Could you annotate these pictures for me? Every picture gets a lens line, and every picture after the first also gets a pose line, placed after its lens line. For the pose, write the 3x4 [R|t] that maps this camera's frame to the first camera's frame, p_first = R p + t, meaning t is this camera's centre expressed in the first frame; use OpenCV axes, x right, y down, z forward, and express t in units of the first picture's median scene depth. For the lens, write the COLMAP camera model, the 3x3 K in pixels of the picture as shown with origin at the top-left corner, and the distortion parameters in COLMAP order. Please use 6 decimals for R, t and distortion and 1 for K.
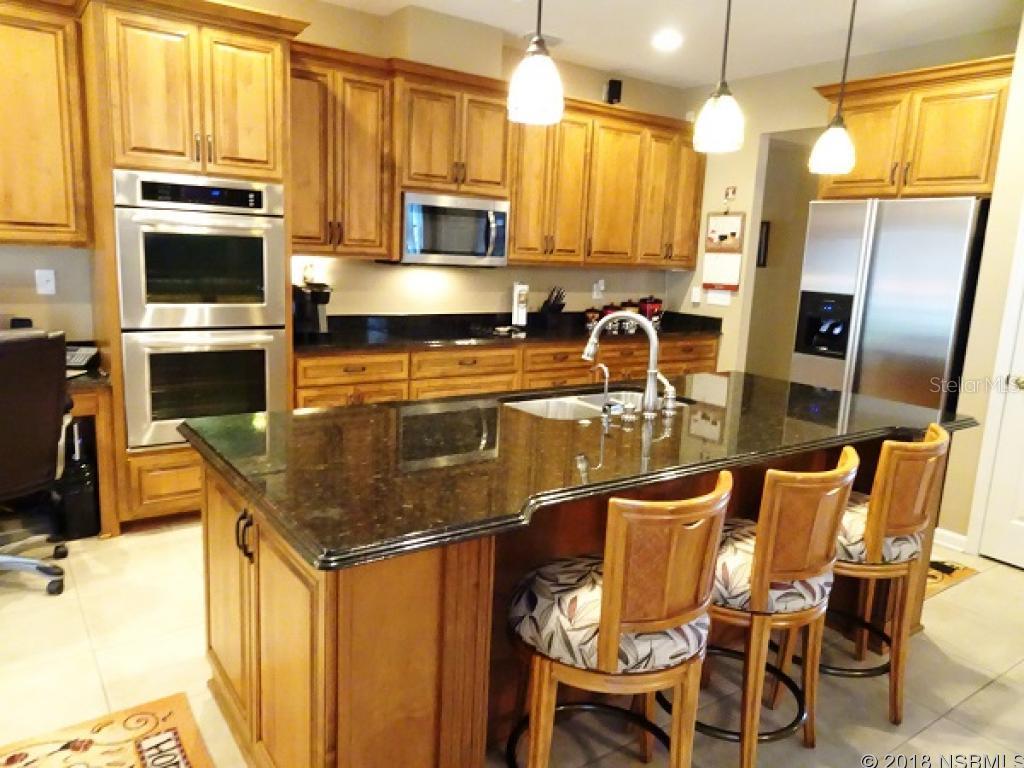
lens RADIAL K [[733.8, 0, 506.9], [0, 733.8, 380.9], [0, 0, 1]] dist [0.061239, 0.004012]
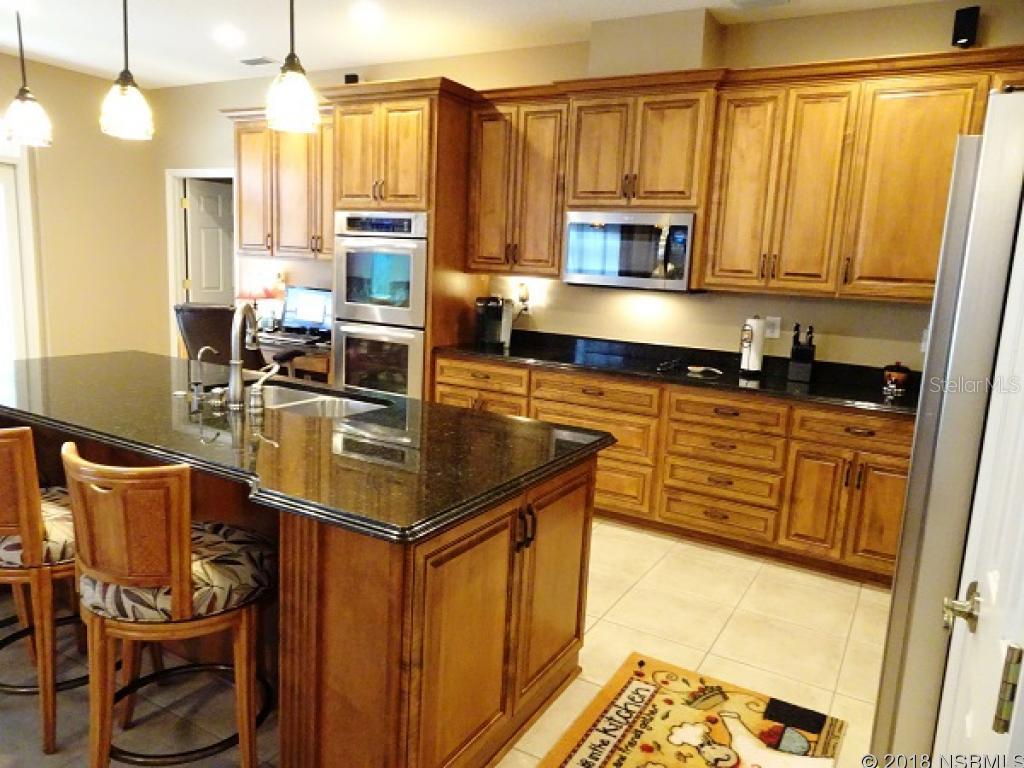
lens RADIAL K [[733.8, 0, 510.5], [0, 733.8, 388.6], [0, 0, 1]] dist [0.061239, 0.004012]
pose [[0.428950, 0.133160, -0.893460, 0.743826], [-0.194741, 0.979450, 0.052480, -0.059739], [0.882087, 0.151482, 0.446067, 0.525213]]
